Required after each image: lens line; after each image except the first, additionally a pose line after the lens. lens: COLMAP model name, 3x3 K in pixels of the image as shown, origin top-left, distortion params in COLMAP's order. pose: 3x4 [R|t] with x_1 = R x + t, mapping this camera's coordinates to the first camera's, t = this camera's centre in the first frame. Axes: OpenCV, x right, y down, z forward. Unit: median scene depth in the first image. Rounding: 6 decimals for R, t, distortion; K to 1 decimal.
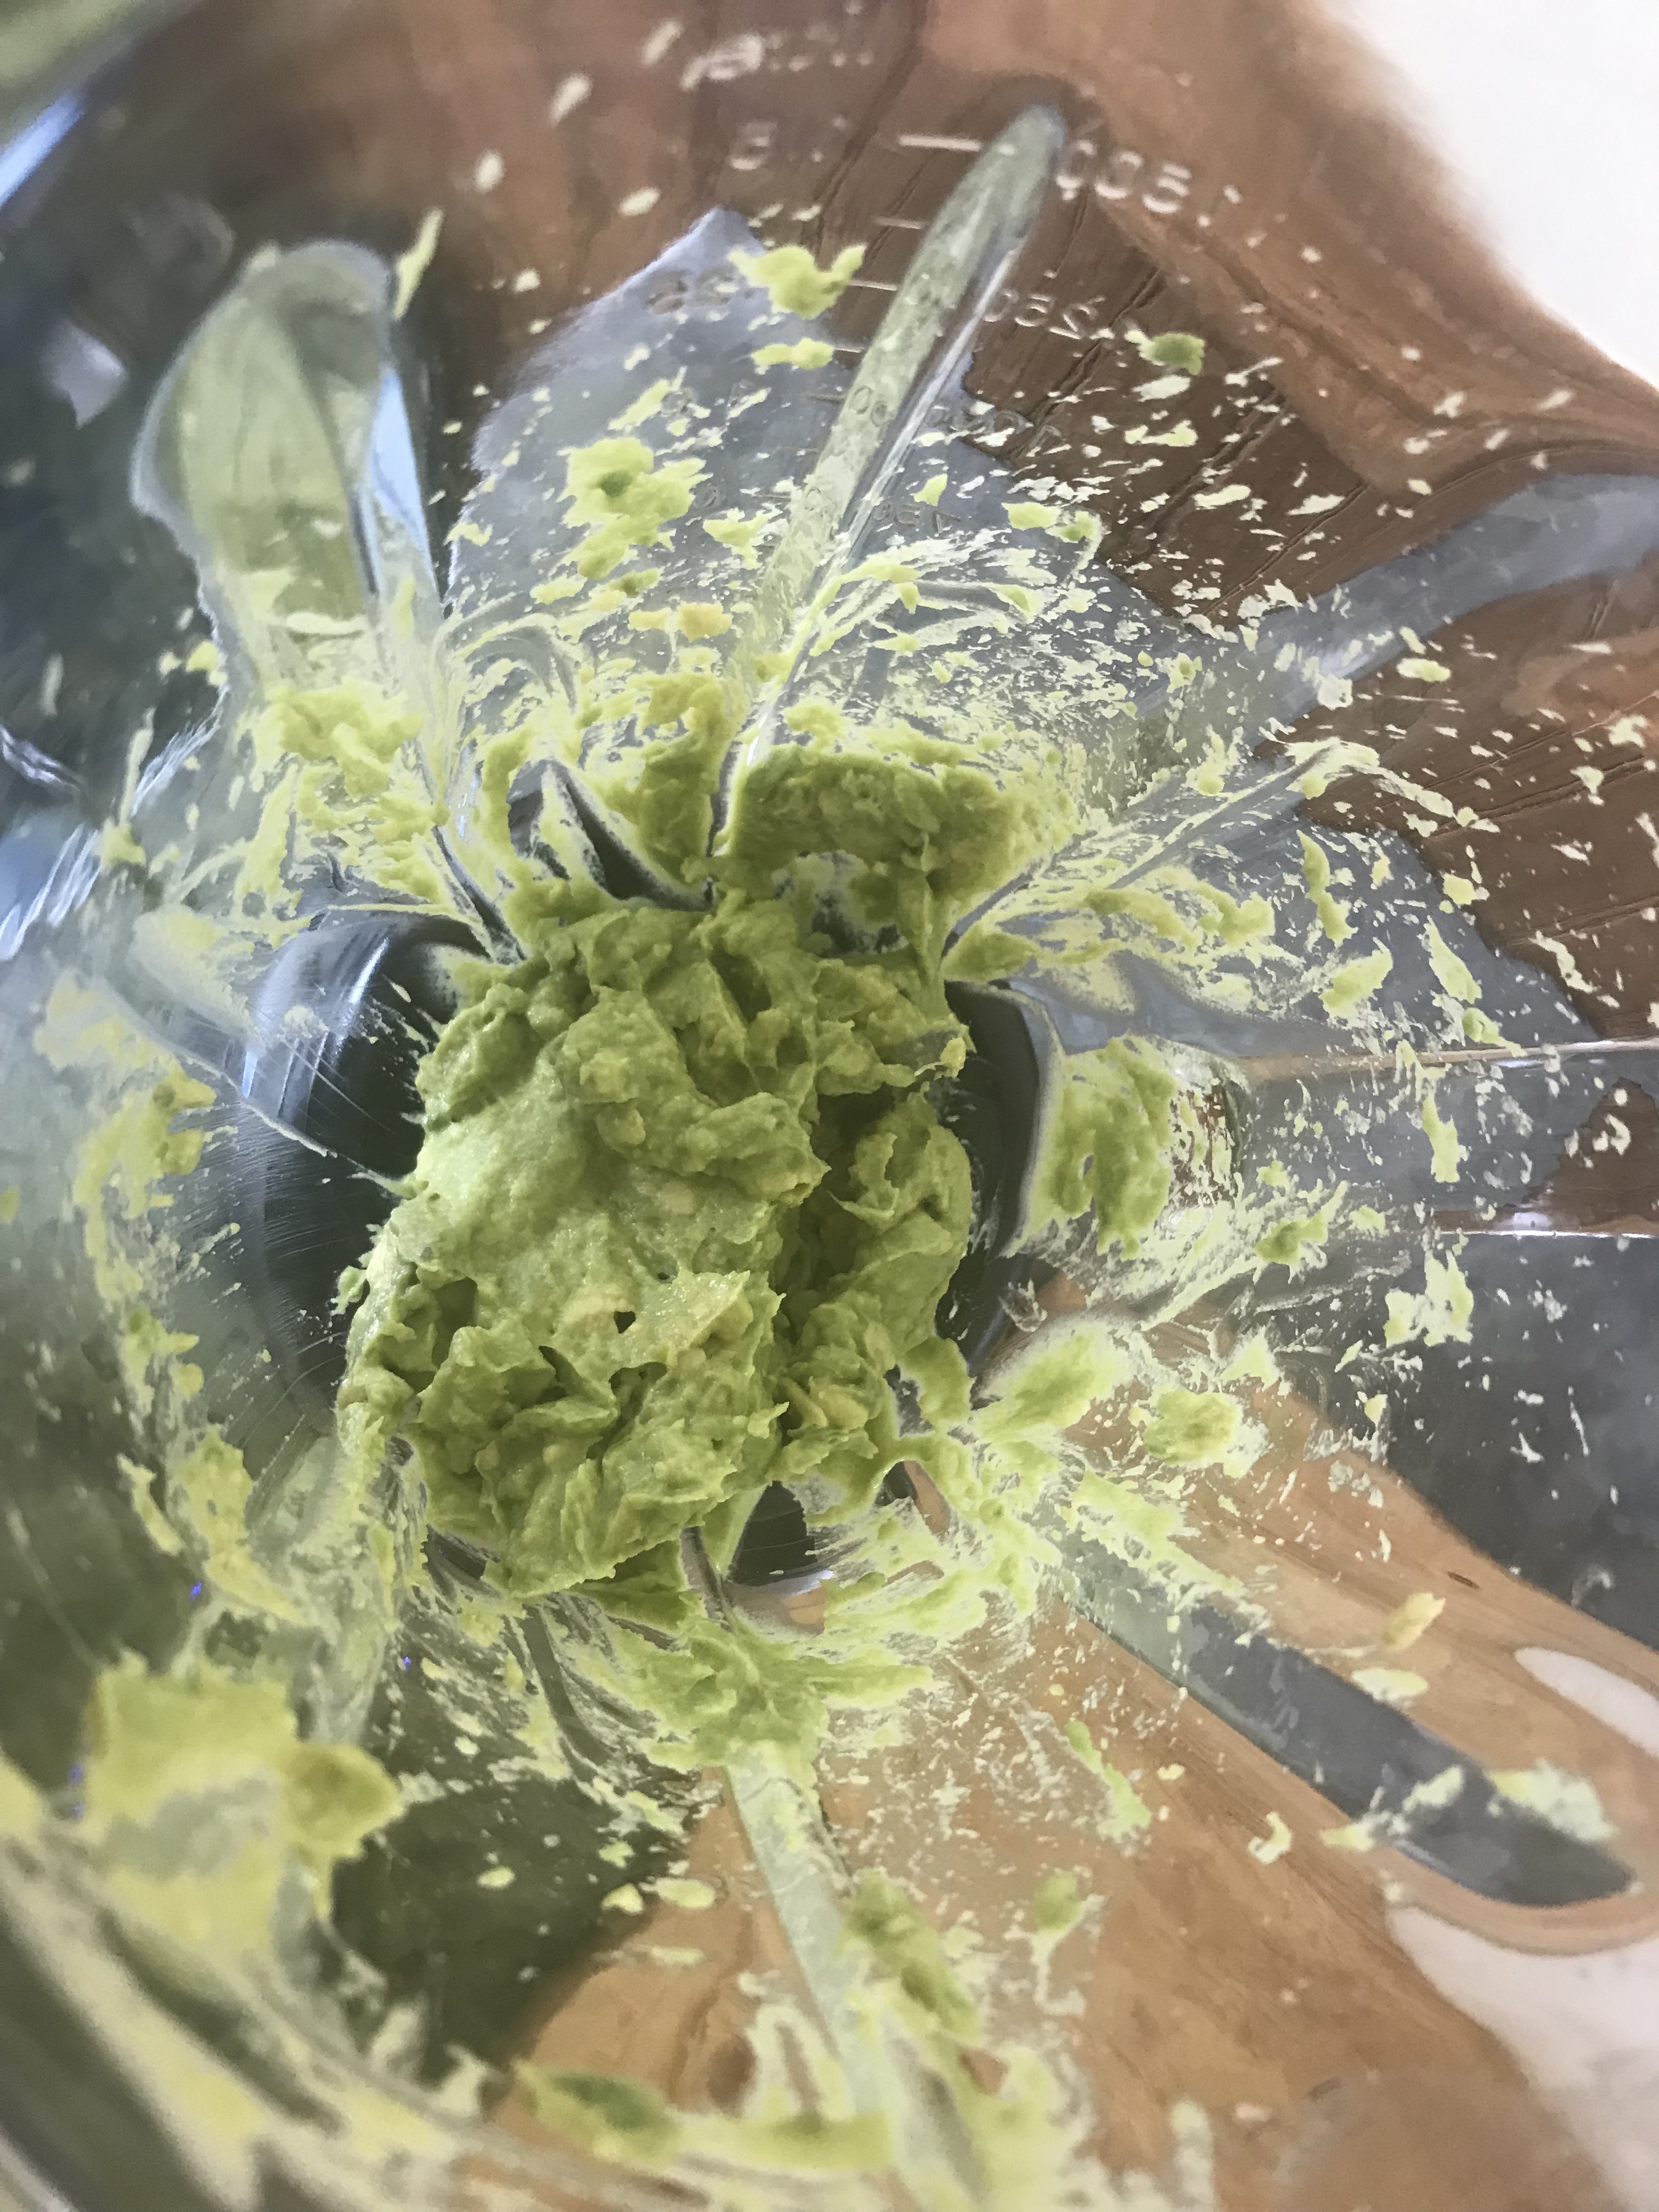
lens RADIAL K [[1939.8, 0, 821.2], [0, 1939.8, 1112.6], [0, 0, 1]] dist [0.121455, -0.502089]
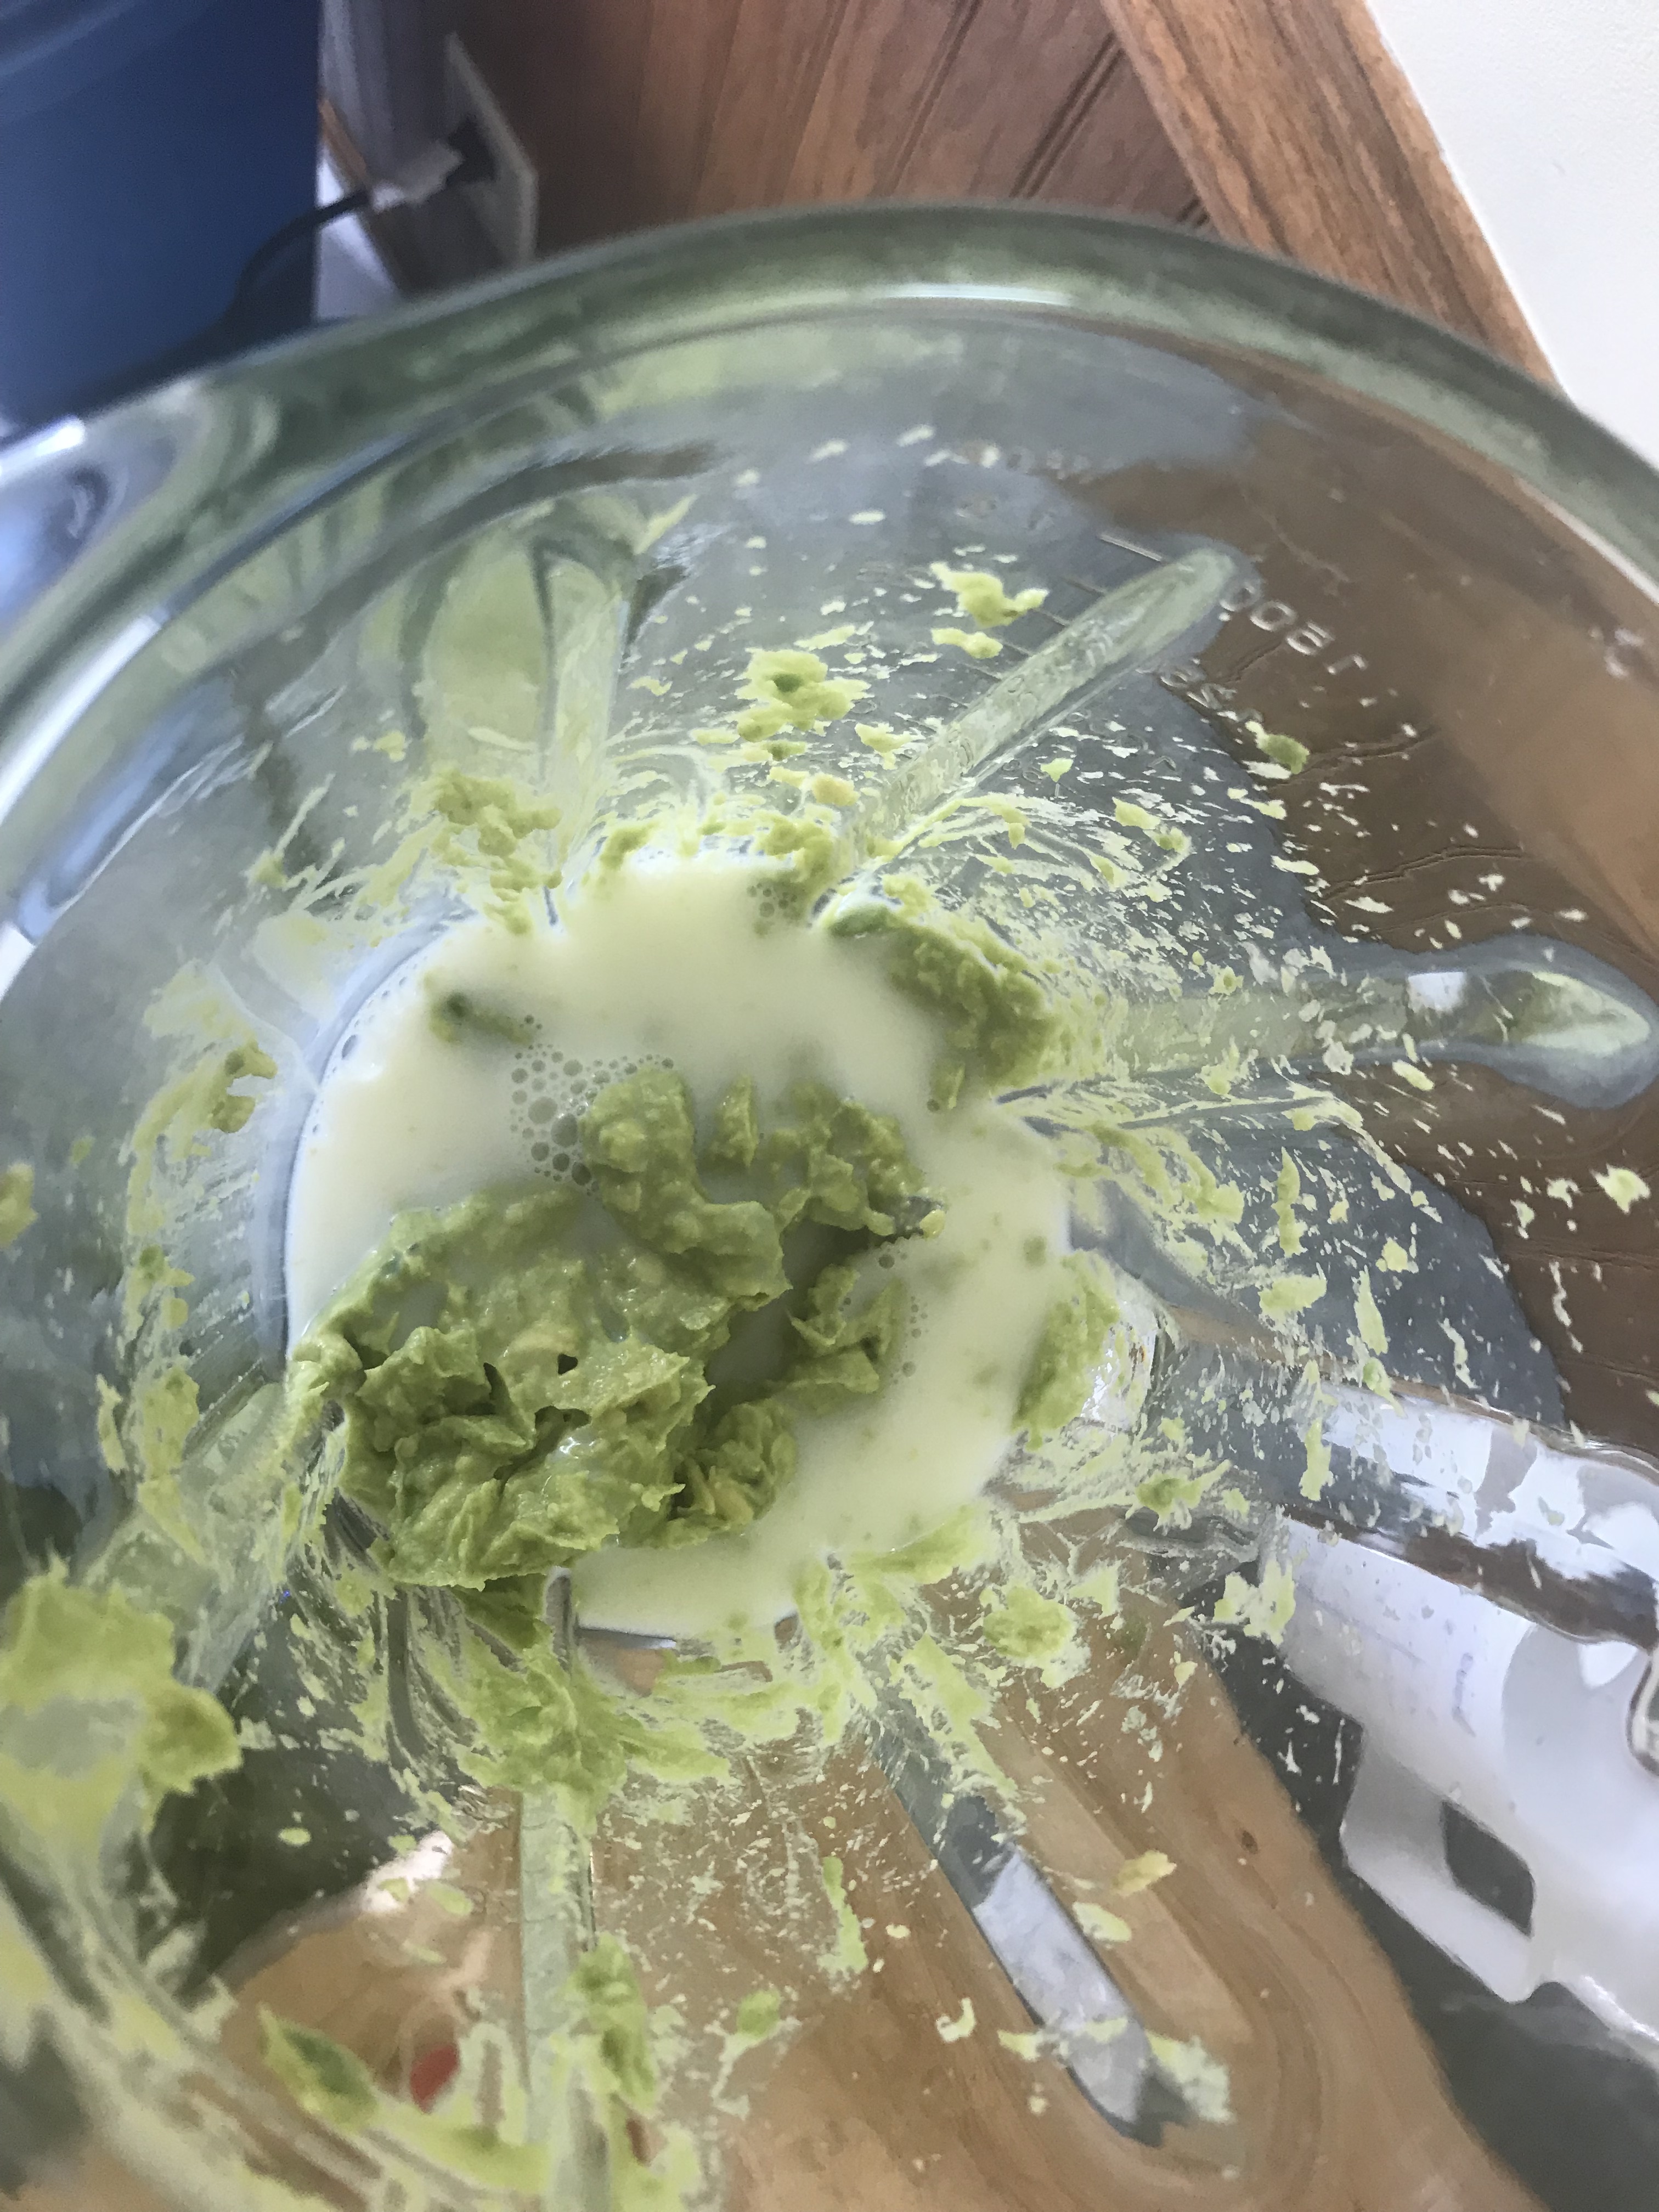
lens RADIAL K [[1939.8, 0, 821.2], [0, 1939.8, 1112.6], [0, 0, 1]] dist [0.121455, -0.502089]
pose [[0.949206, 0.314359, -0.013656, 0.005581], [-0.314508, 0.949196, -0.010605, -0.072170], [0.009629, 0.014361, 0.999851, -0.107582]]
